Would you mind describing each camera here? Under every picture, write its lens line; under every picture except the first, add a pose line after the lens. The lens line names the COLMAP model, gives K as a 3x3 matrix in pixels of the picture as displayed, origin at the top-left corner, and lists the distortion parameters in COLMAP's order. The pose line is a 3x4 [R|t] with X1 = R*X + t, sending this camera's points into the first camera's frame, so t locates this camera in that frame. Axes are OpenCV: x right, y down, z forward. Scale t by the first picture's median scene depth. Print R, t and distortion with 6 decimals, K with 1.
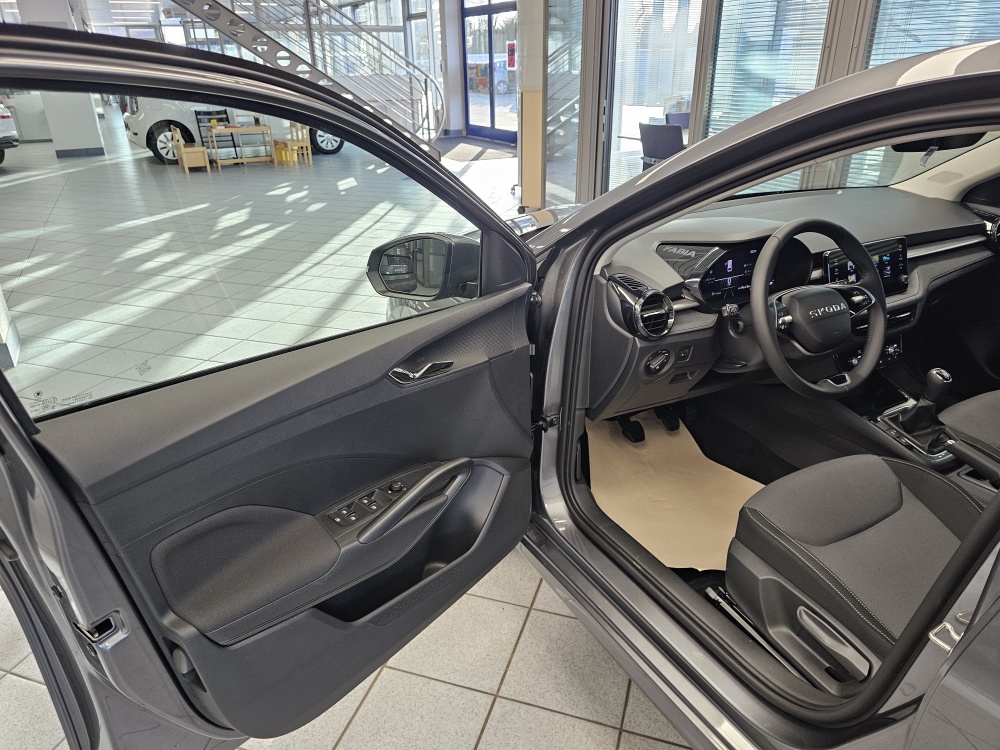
lens RADIAL K [[677.4, 0, 504.8], [0, 677.4, 373.1], [0, 0, 1]] dist [0.068896, -0.078884]
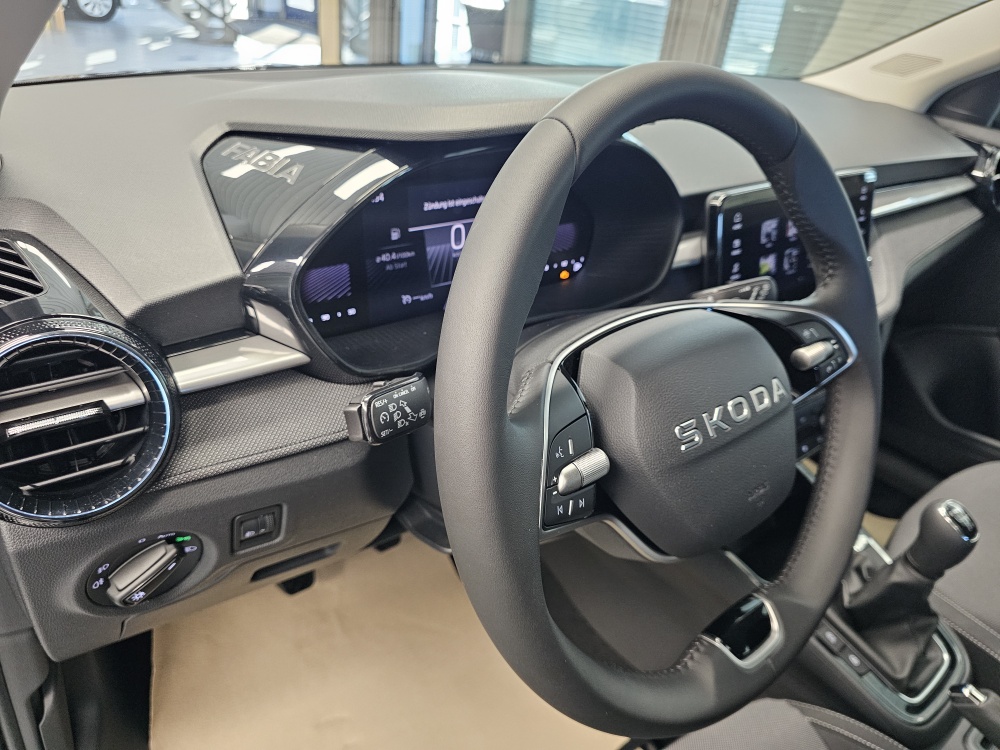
lens RADIAL K [[665.9, 0, 490.4], [0, 665.9, 369.4], [0, 0, 1]] dist [0.067936, -0.071518]
pose [[0.982150, 0.011187, 0.187767, 0.304662], [-0.031747, 0.993768, 0.106847, -0.127073], [-0.185402, -0.110901, 0.976385, 0.711155]]
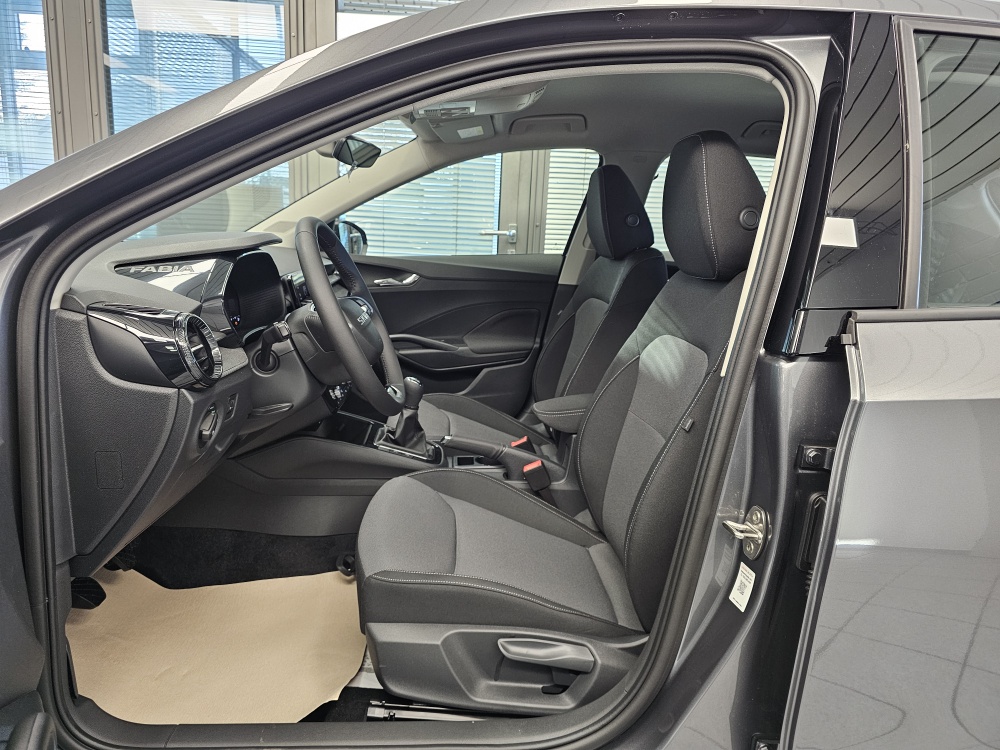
lens RADIAL K [[665.9, 0, 490.4], [0, 665.9, 369.4], [0, 0, 1]] dist [0.067936, -0.071518]
pose [[0.432447, -0.157734, 0.887755, -0.214679], [0.327116, 0.944946, 0.008550, 0.014631], [-0.840229, 0.286701, 0.460236, 0.461370]]
